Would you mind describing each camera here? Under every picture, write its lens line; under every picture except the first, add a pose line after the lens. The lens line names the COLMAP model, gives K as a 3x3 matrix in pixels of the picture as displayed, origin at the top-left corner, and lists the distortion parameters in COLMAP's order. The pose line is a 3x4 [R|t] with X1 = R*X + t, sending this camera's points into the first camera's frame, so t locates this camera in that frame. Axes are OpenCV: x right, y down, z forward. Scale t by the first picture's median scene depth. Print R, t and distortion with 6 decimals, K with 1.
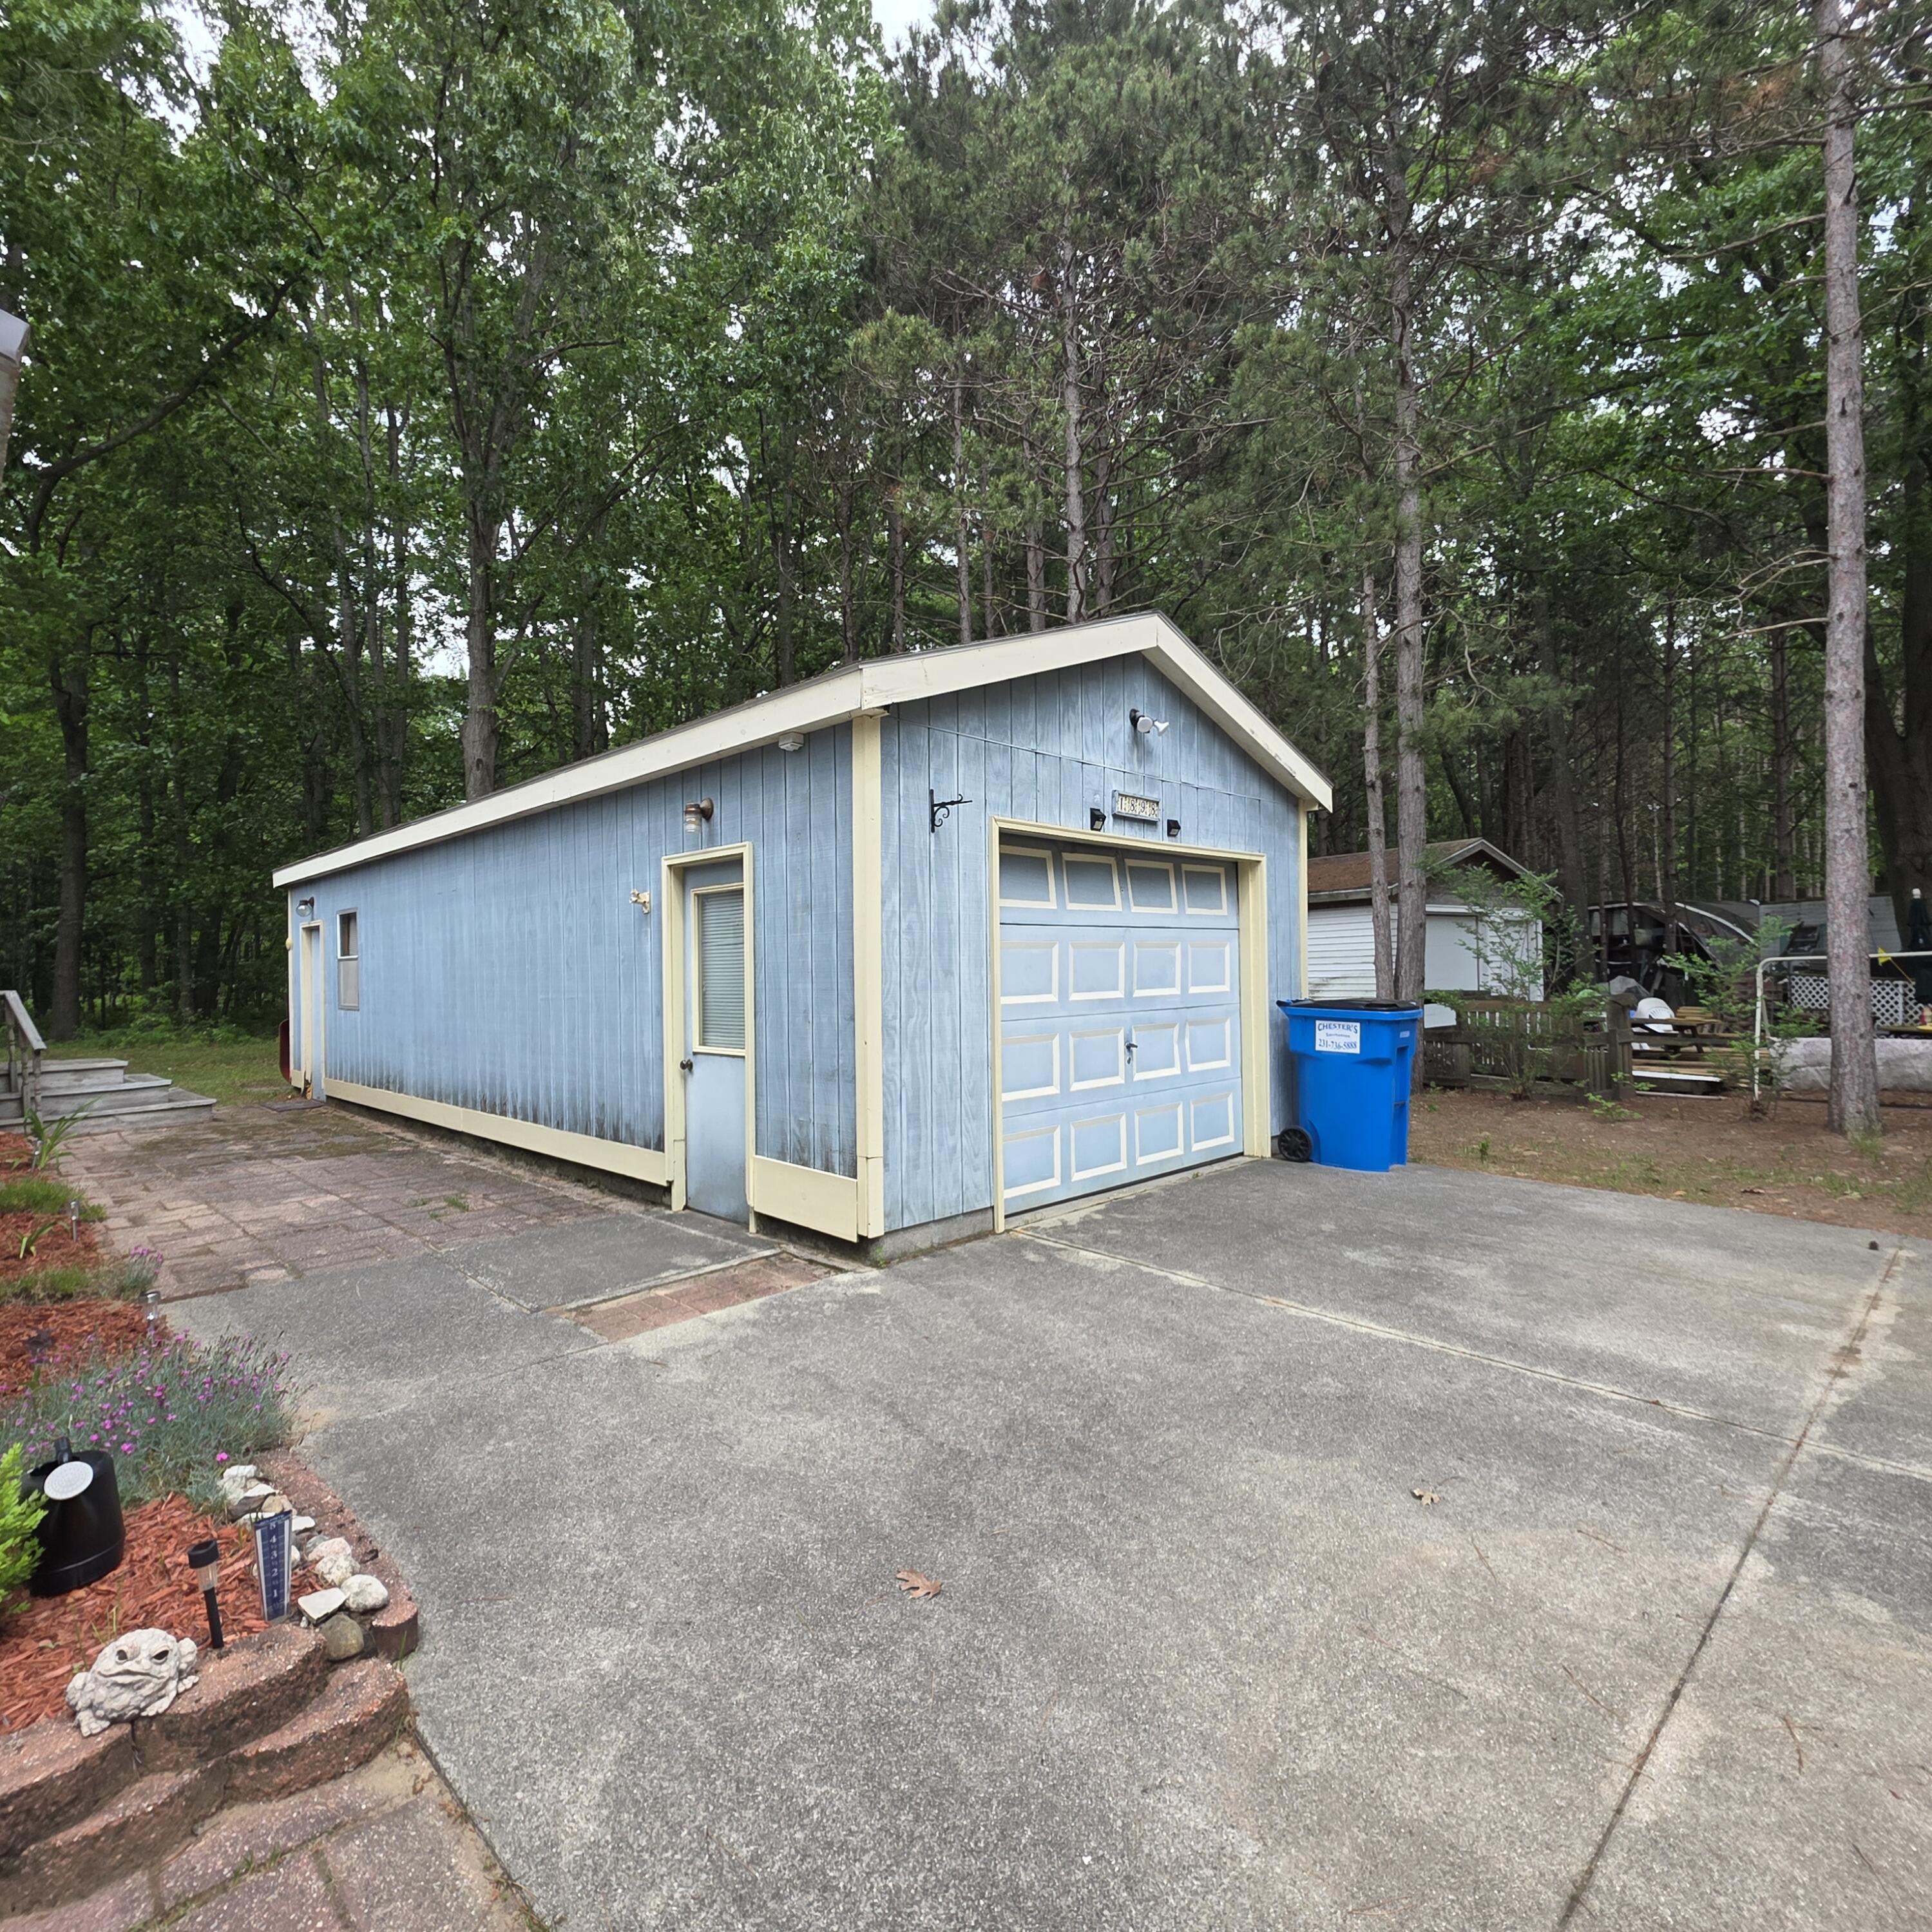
lens RADIAL K [[1023.7, 0, 943.4], [0, 1023.7, 975.2], [0, 0, 1]] dist [-0.004487, -0.001077]
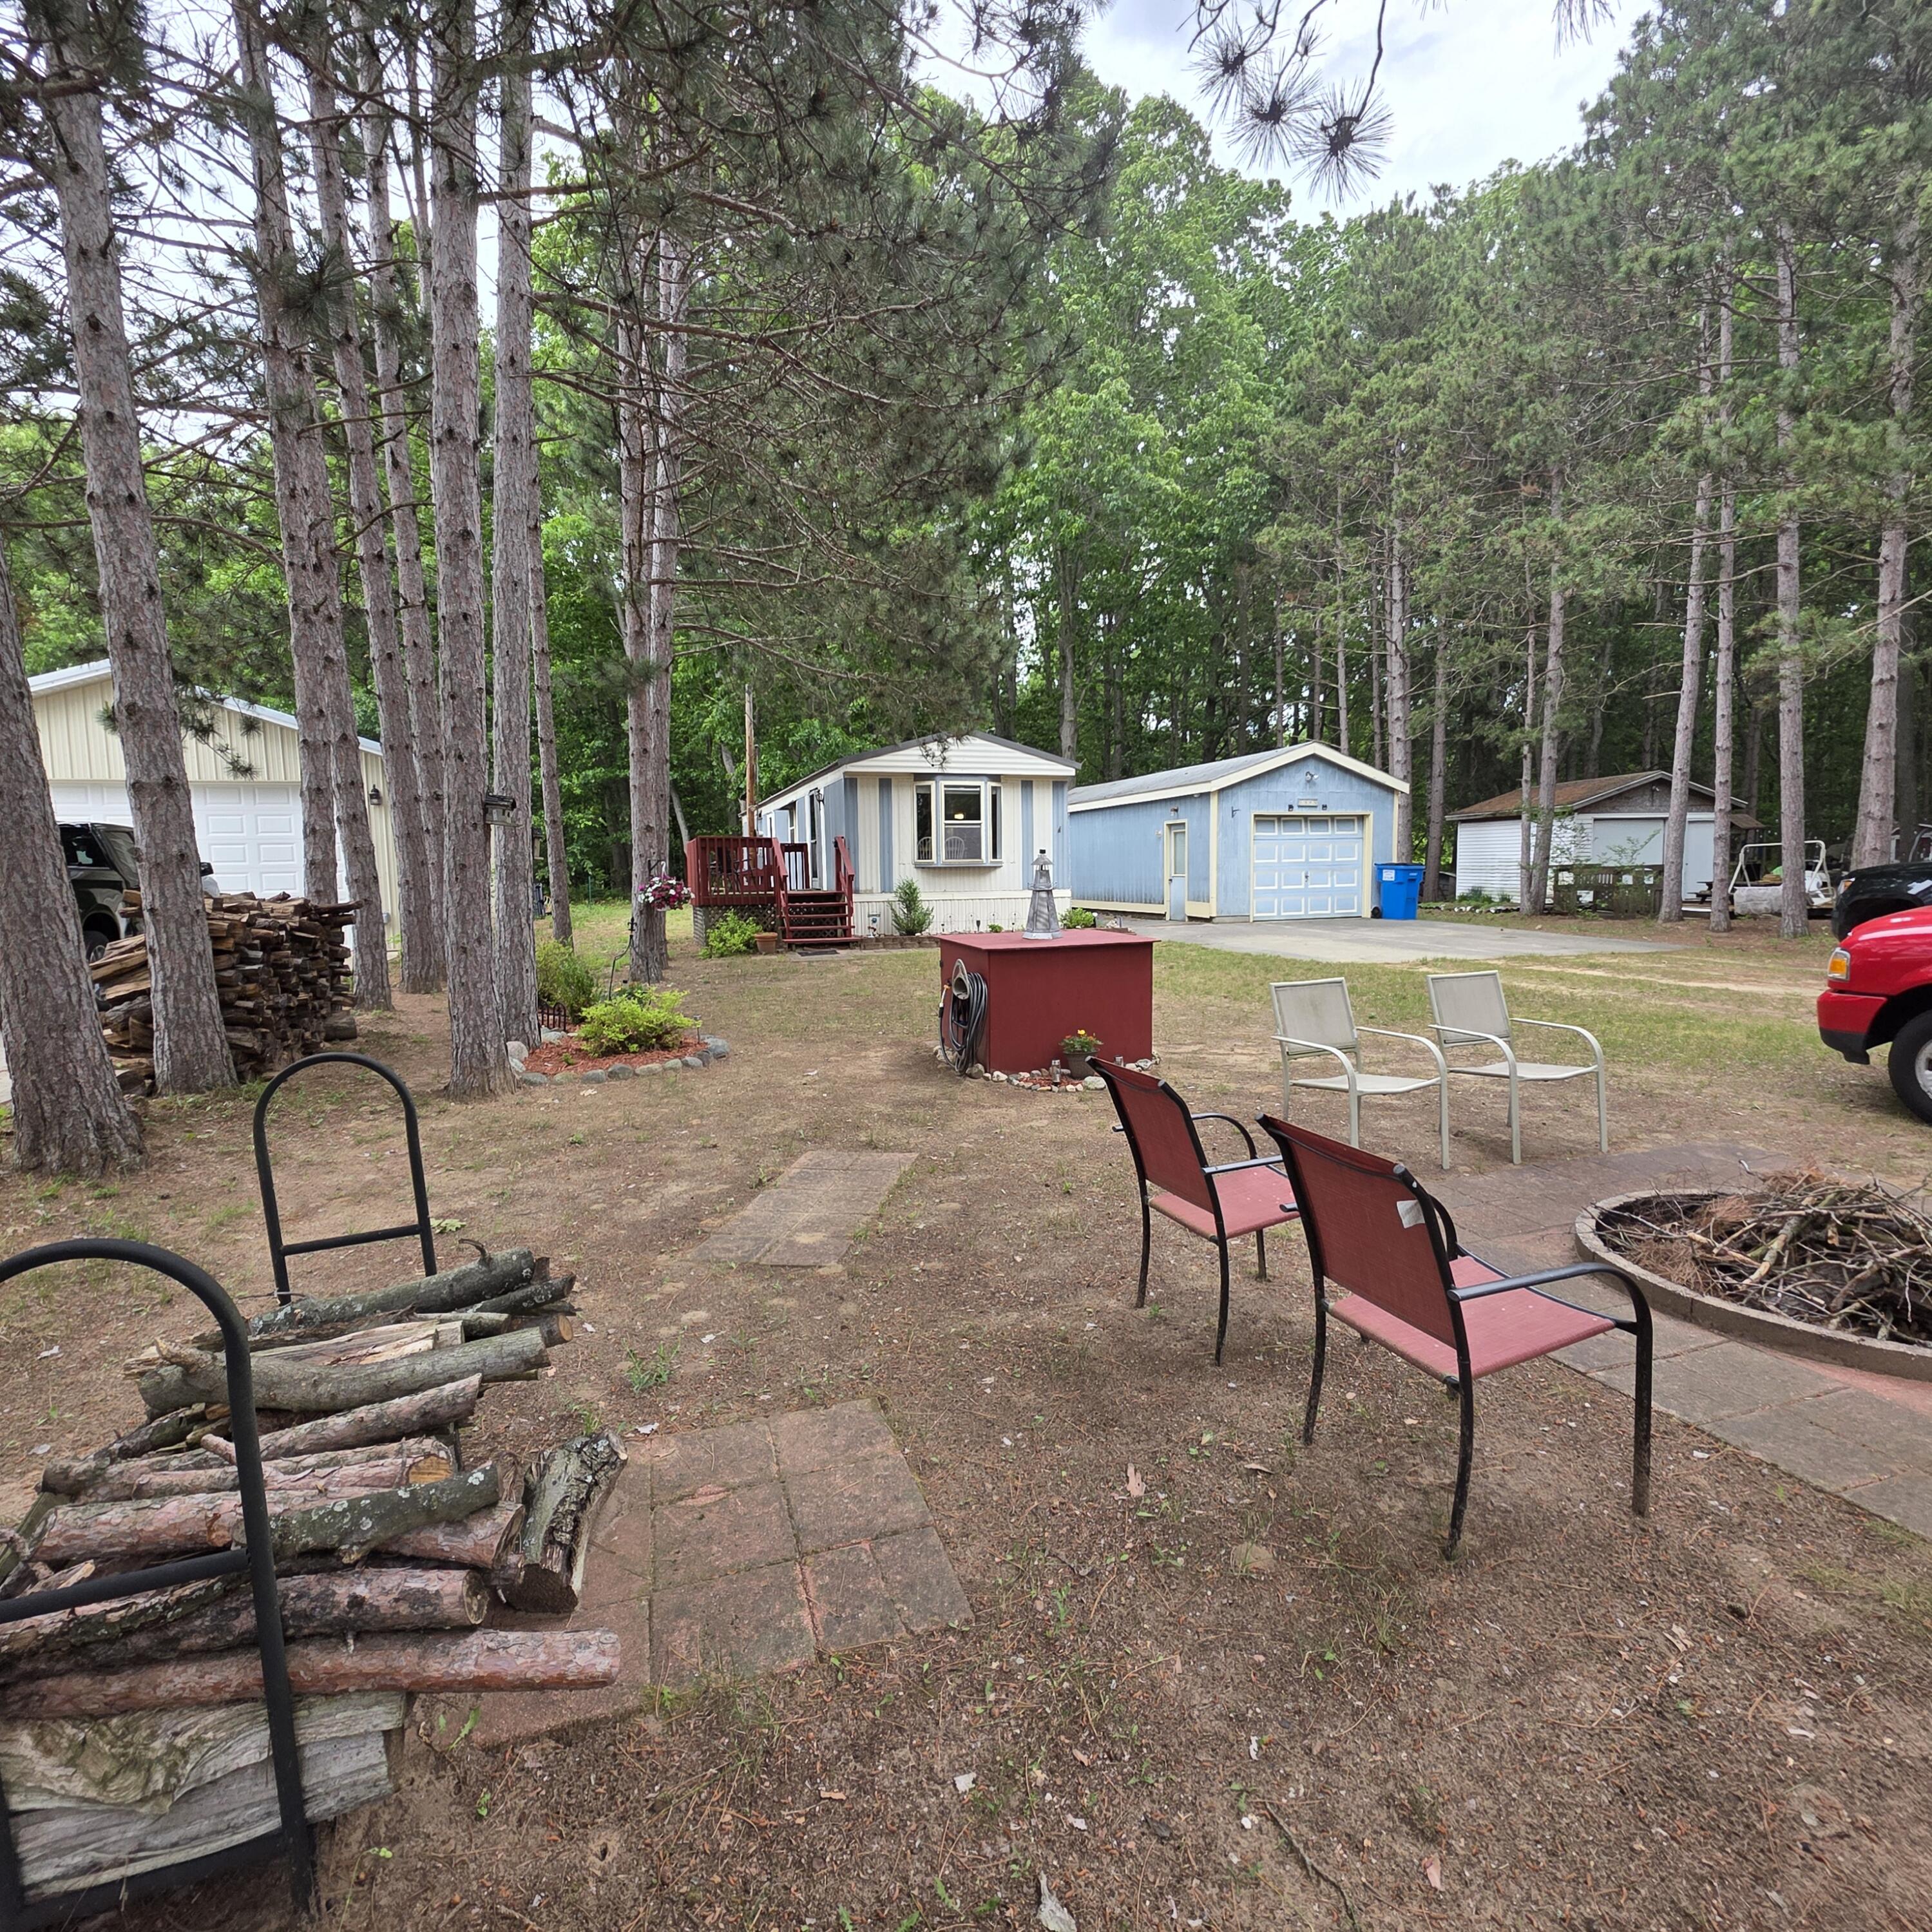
lens RADIAL K [[1008.8, 0, 969.8], [0, 1008.8, 956.9], [0, 0, 1]] dist [0.006454, -0.001351]
pose [[0.895428, 0.042432, -0.443179, 0.665707], [-0.000654, 0.995572, 0.094000, 0.024205], [0.445206, -0.083880, 0.891491, -2.371446]]
